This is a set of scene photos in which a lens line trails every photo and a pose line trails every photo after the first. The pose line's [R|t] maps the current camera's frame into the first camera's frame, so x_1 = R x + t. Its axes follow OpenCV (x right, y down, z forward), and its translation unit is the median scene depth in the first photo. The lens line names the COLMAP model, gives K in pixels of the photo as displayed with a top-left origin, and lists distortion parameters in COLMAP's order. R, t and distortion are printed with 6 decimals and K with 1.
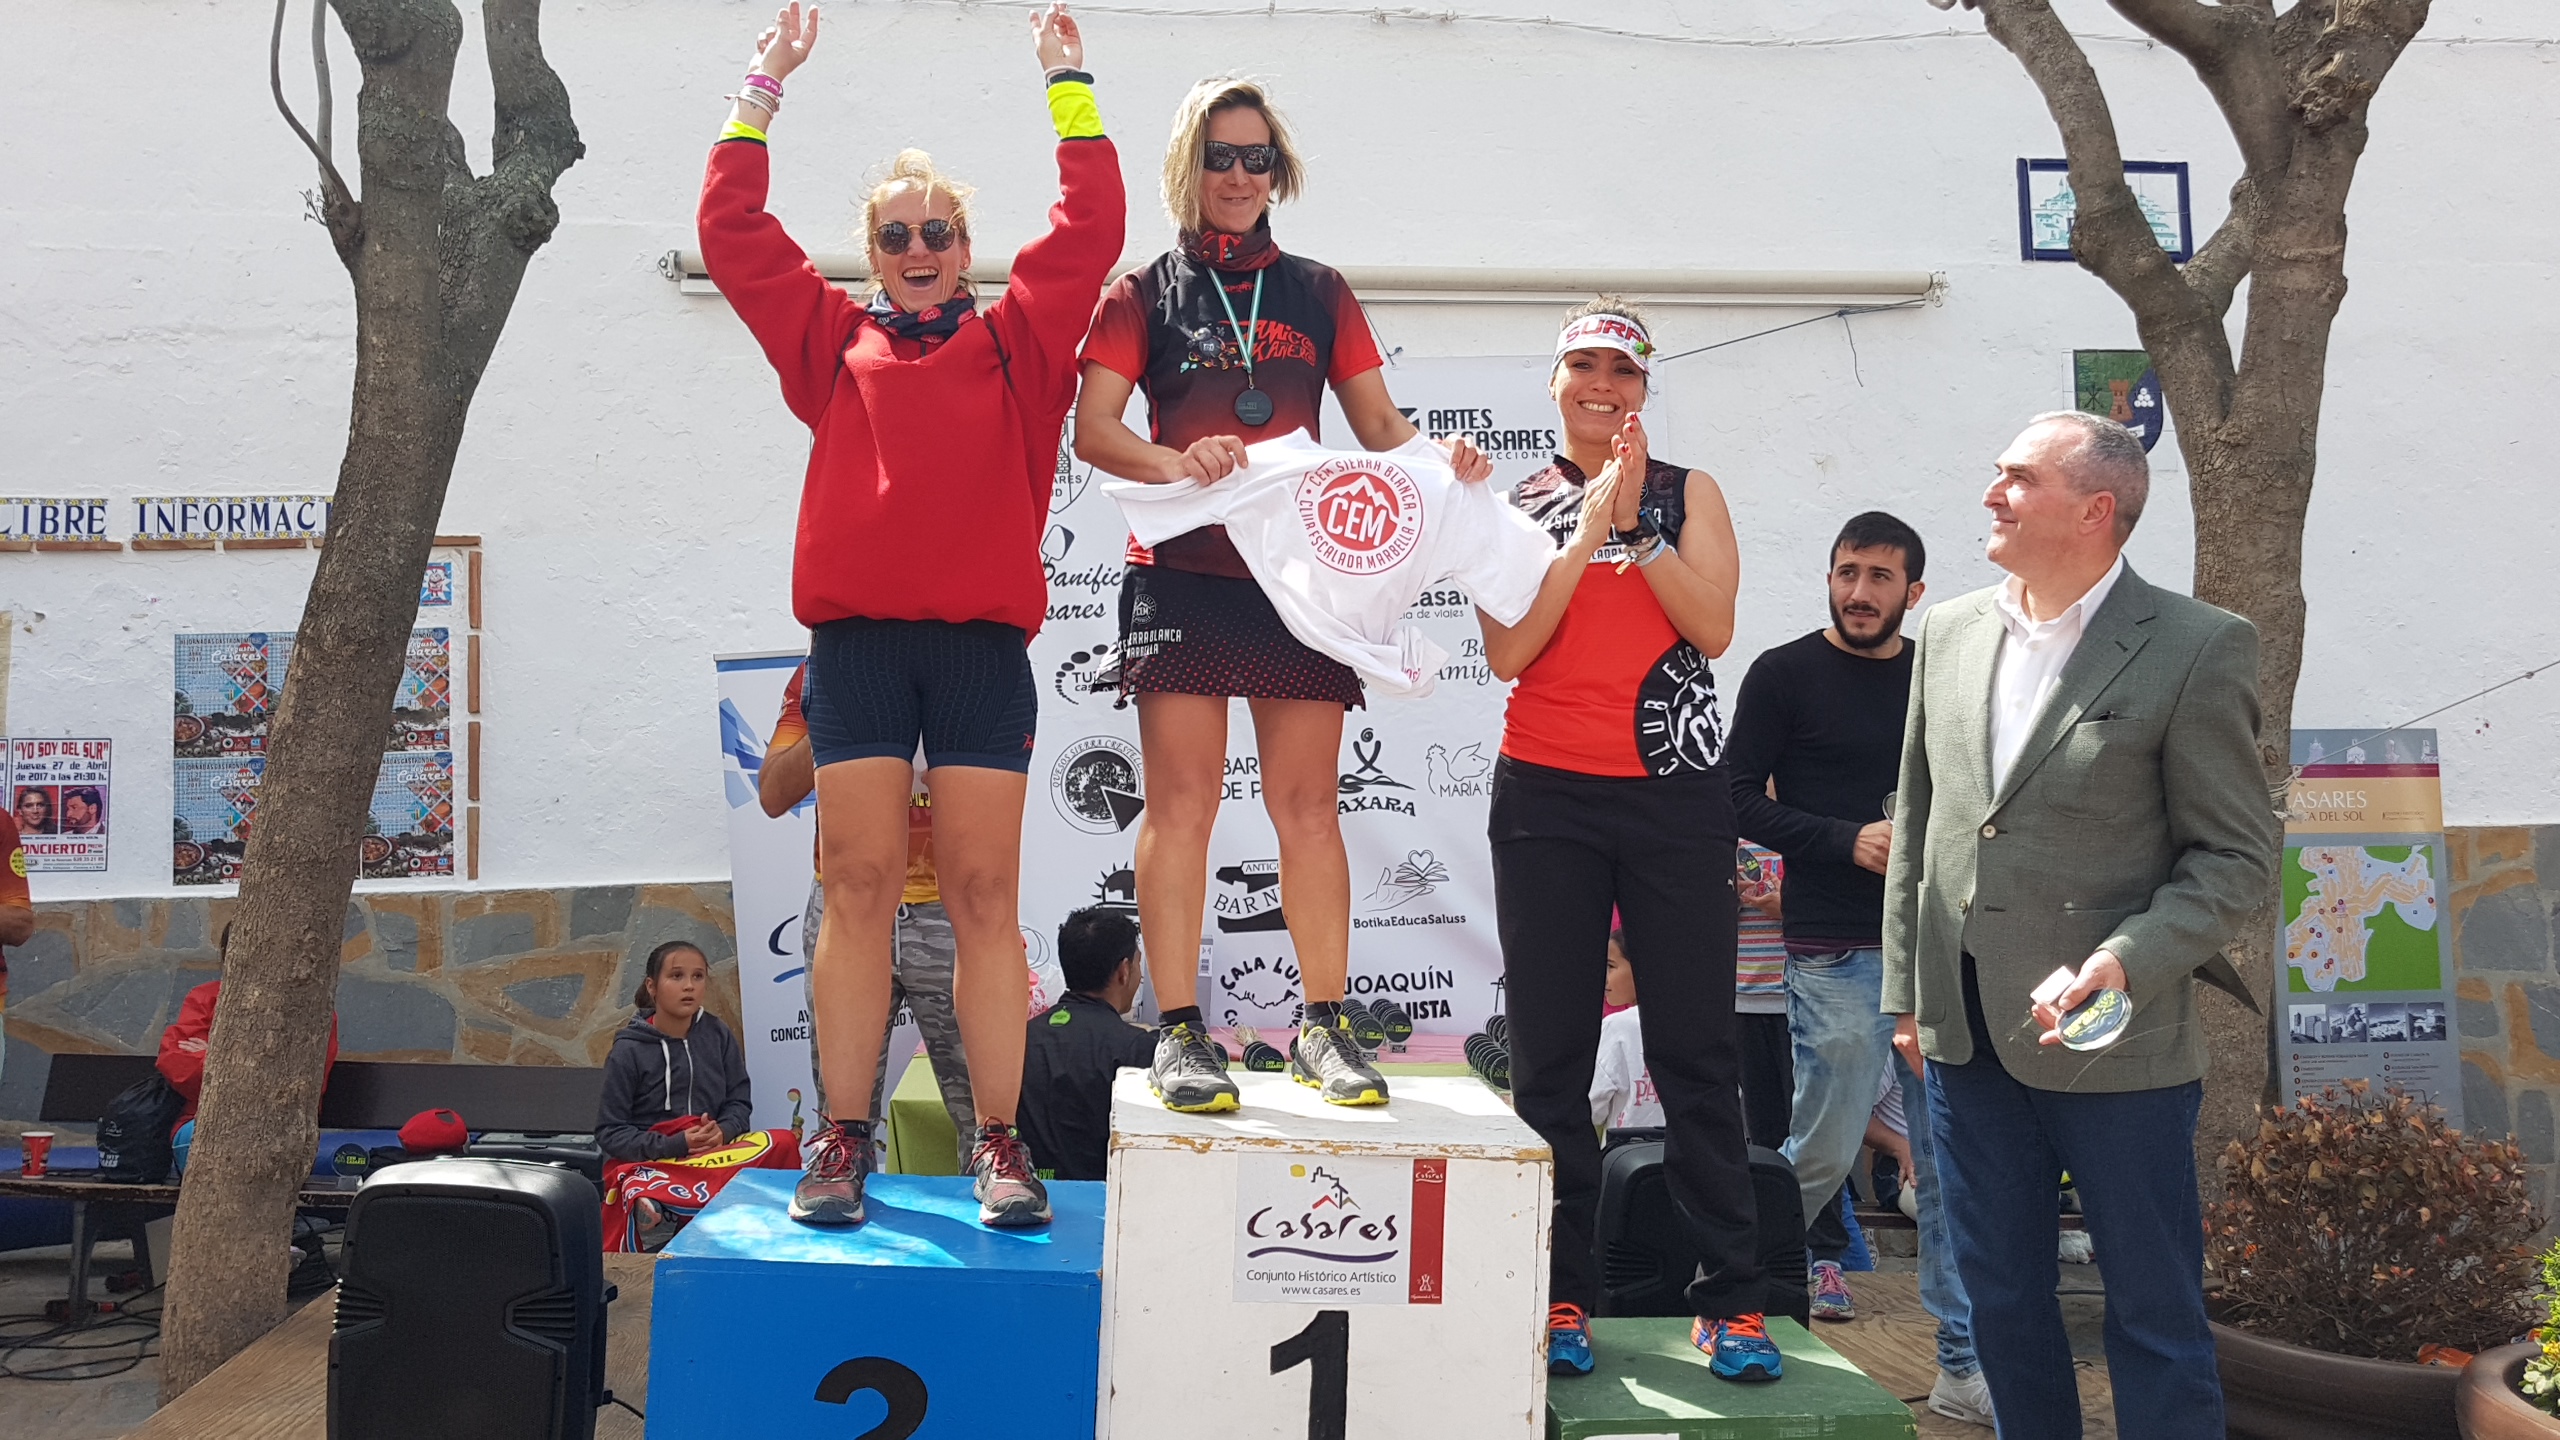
lens RADIAL K [[2119.6, 0, 1280.5], [0, 2119.6, 609.8], [0, 0, 1]] dist [0.055388, -0.068052]
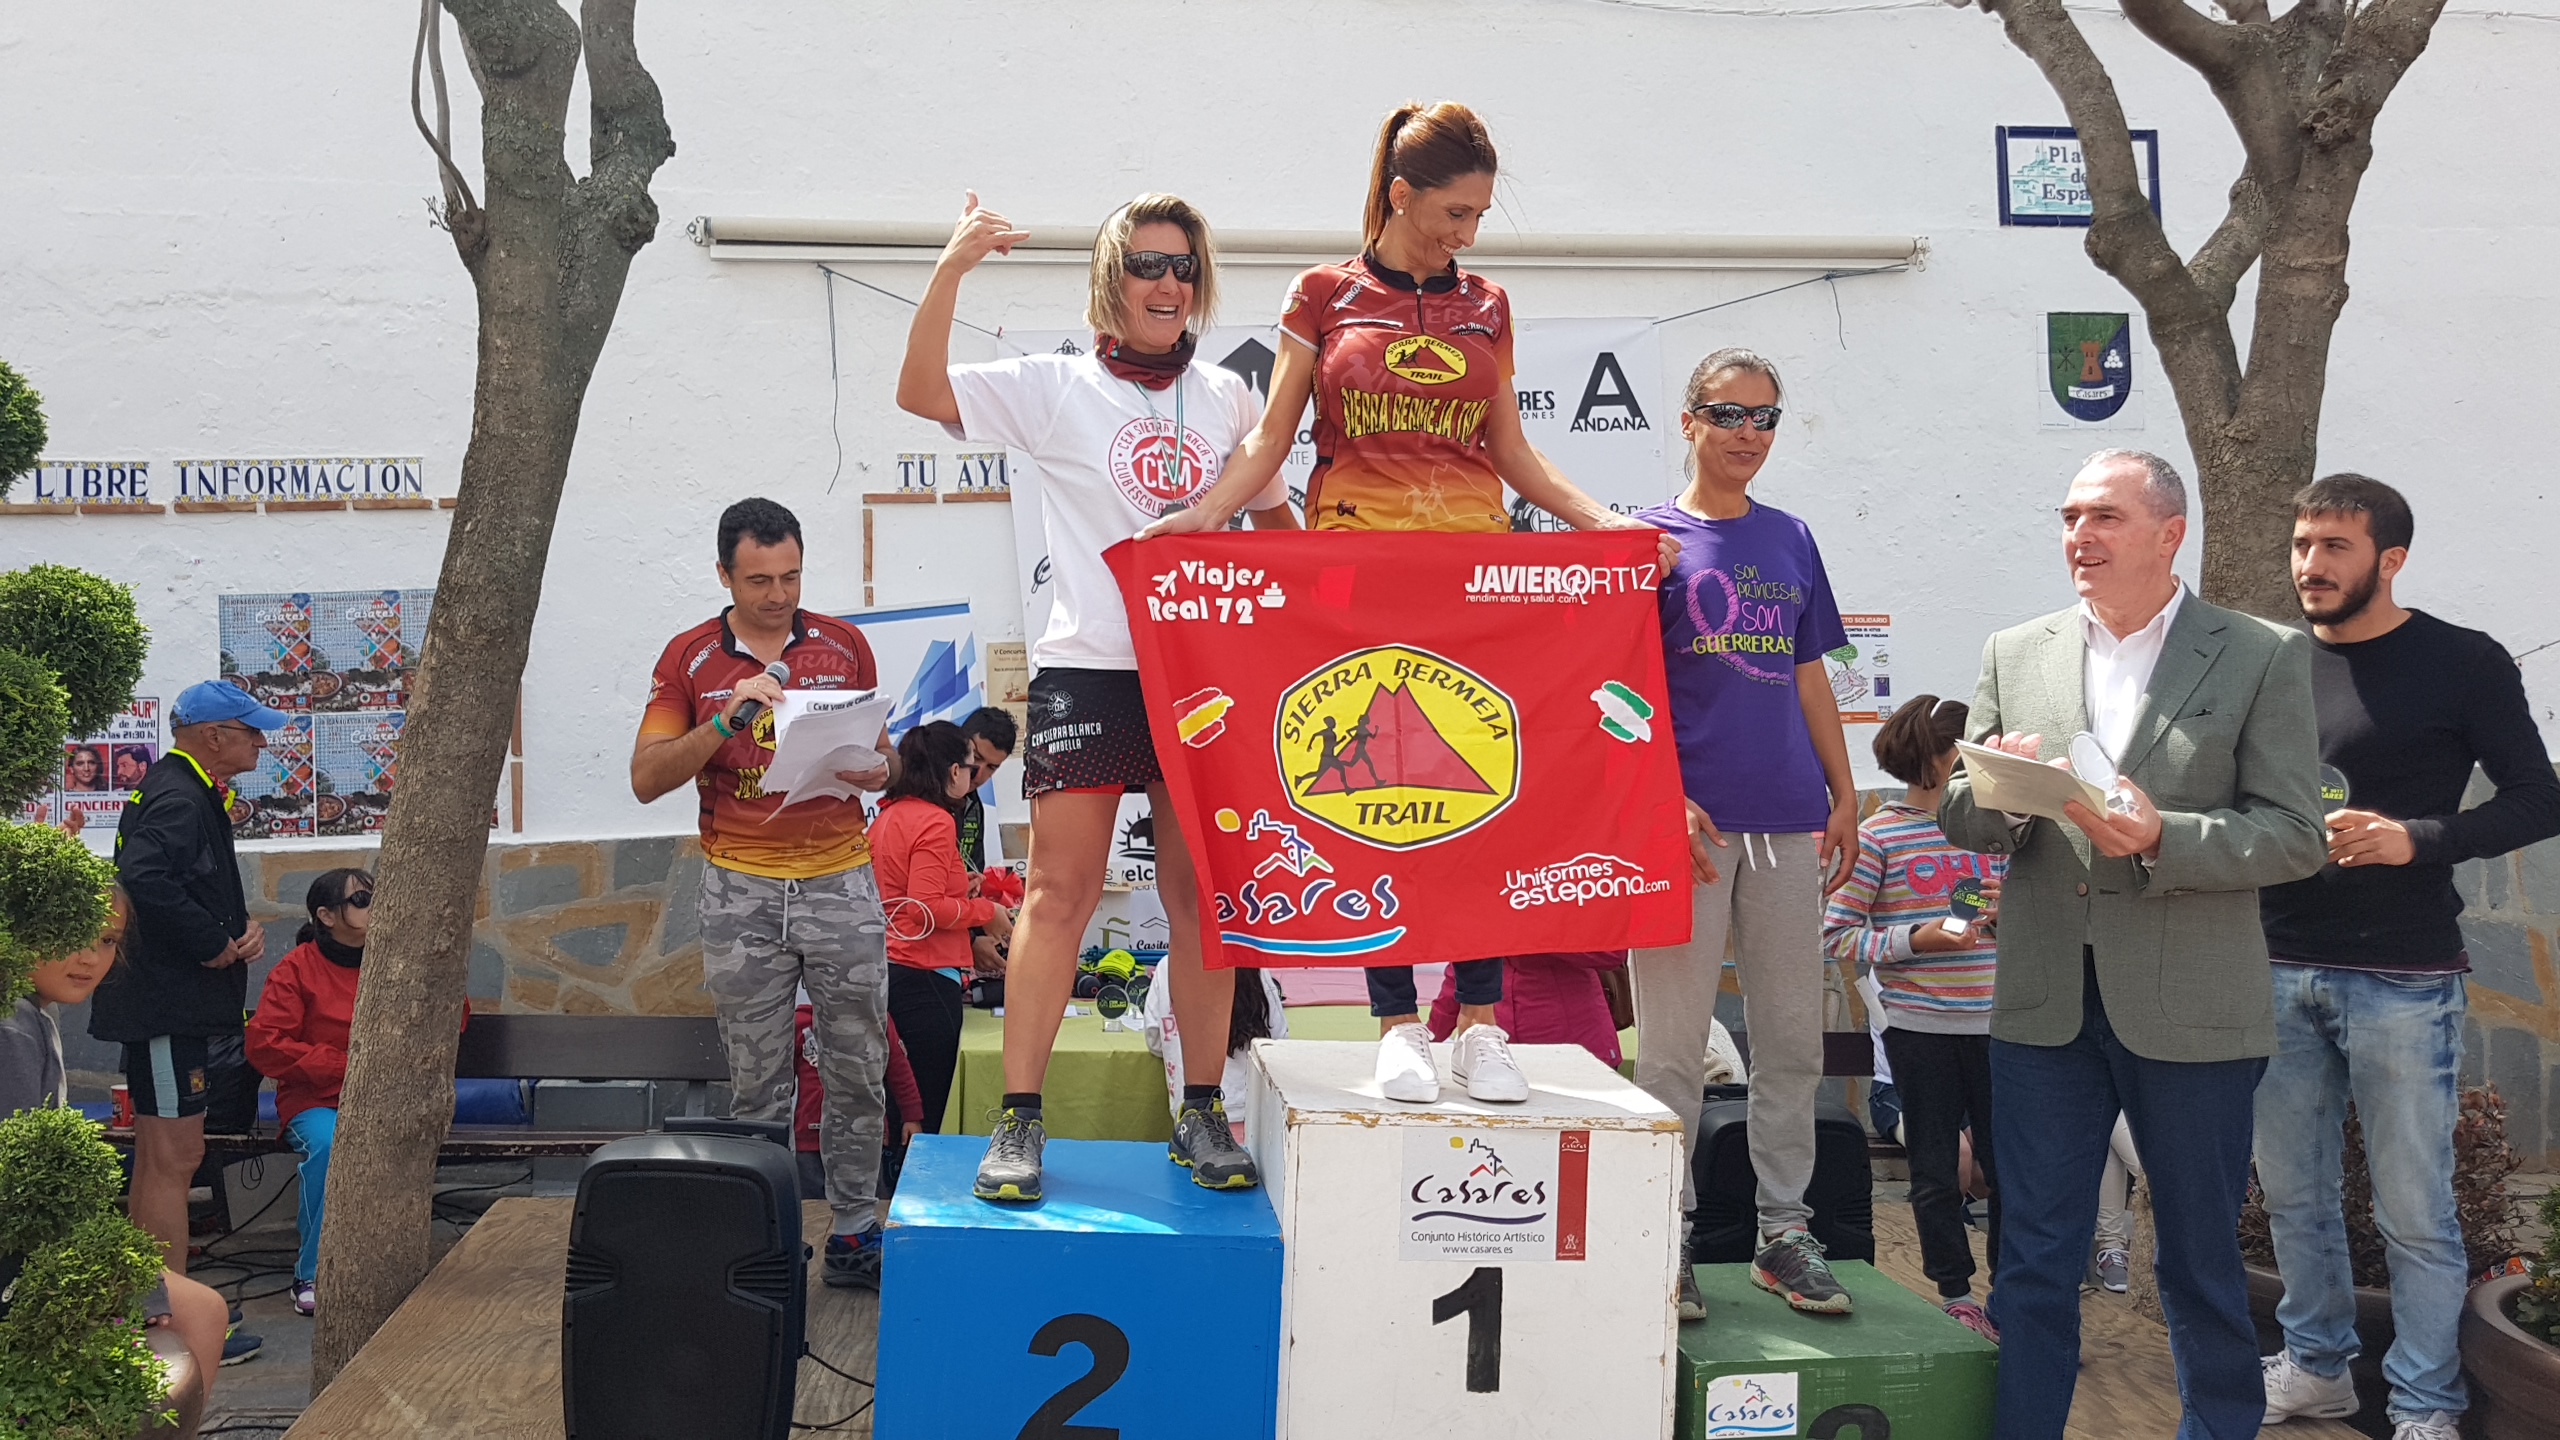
lens RADIAL K [[2119.6, 0, 1280.5], [0, 2119.6, 609.8], [0, 0, 1]] dist [0.055388, -0.068052]
pose [[0.999329, -0.000787, 0.036629, -0.075153], [-0.000694, 0.999184, 0.040383, -0.035608], [-0.036631, -0.040381, 0.998513, -0.056465]]
